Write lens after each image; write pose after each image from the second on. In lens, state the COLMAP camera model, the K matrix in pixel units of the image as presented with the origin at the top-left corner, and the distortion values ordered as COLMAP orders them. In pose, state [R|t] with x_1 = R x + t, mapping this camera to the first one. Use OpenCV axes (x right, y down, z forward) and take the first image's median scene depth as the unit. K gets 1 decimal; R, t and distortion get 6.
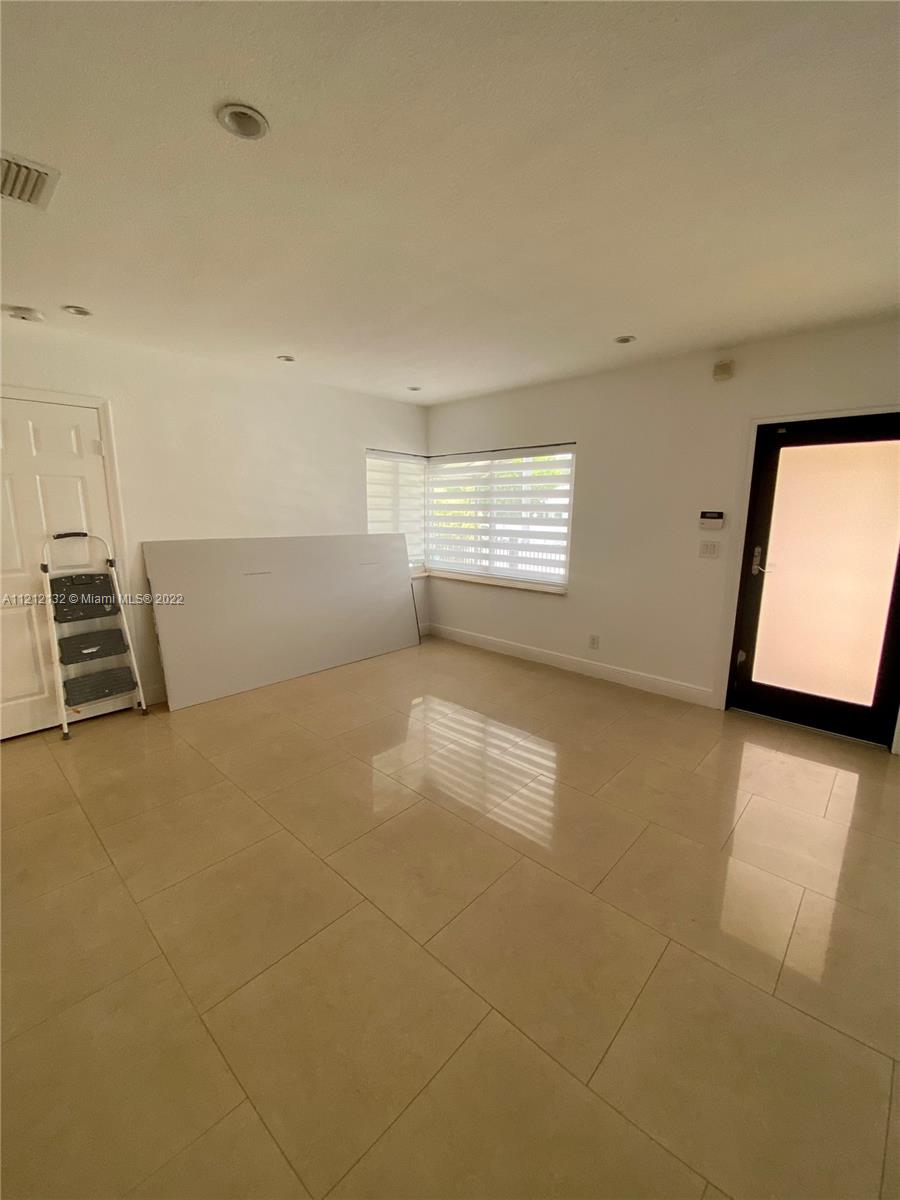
lens RADIAL K [[486.8, 0, 458.5], [0, 486.8, 606.3], [0, 0, 1]] dist [0.010347, -0.000187]
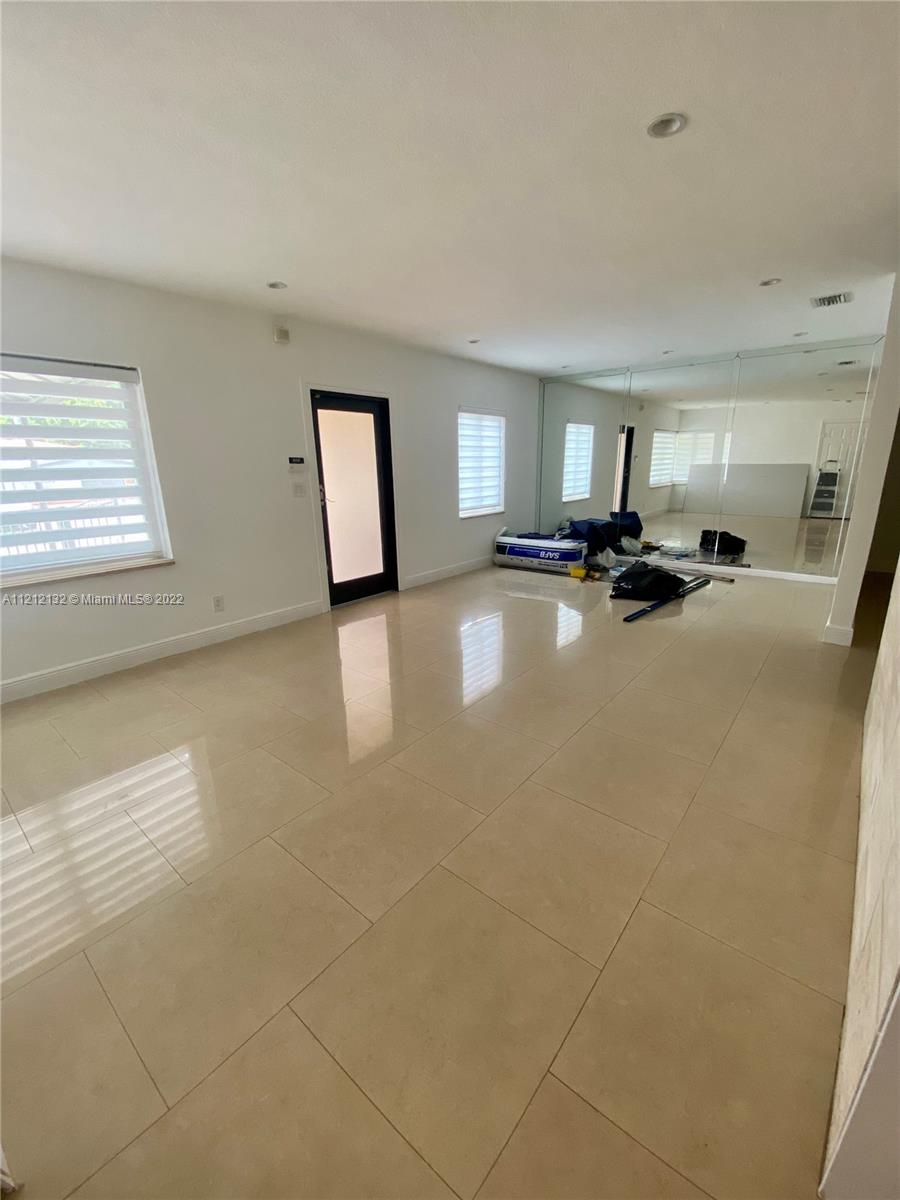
lens RADIAL K [[492.1, 0, 449.5], [0, 492.1, 598.9], [0, 0, 1]] dist [0.024191, -0.020807]
pose [[-0.056257, -0.281779, 0.957829, -0.745522], [0.199286, 0.936874, 0.287320, -0.136151], [-0.978325, 0.207046, 0.003449, 0.671175]]
